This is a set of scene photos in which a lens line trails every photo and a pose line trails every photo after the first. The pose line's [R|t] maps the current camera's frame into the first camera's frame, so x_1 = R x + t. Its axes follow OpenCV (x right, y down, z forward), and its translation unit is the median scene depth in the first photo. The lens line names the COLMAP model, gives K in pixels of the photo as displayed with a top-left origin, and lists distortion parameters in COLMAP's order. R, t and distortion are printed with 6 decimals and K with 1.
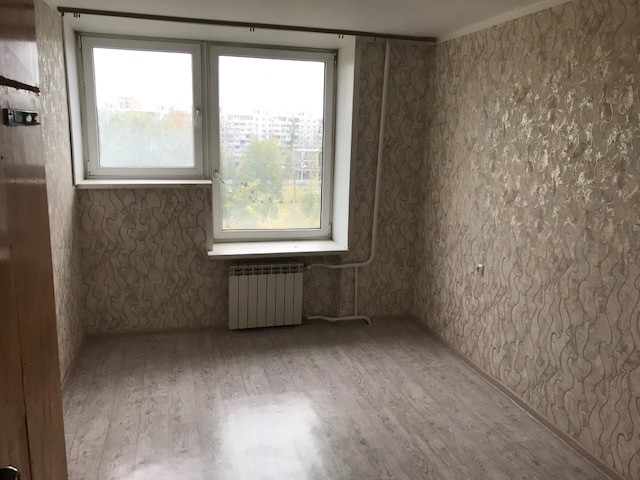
lens RADIAL K [[512.7, 0, 316.5], [0, 512.7, 239.1], [0, 0, 1]] dist [0.012348, 0.003704]
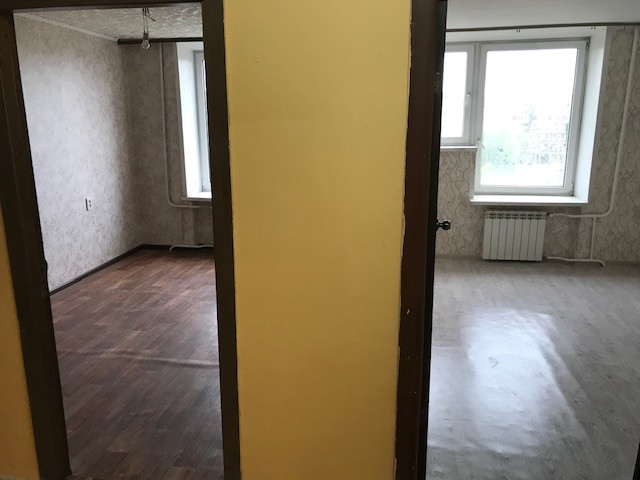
lens RADIAL K [[512.7, 0, 316.5], [0, 512.7, 239.1], [0, 0, 1]] dist [0.012348, 0.003704]
pose [[0.907740, 0.060858, -0.415095, -0.010964], [-0.048748, 0.998021, 0.039718, 0.091962], [0.416691, -0.015819, 0.908911, -0.386061]]
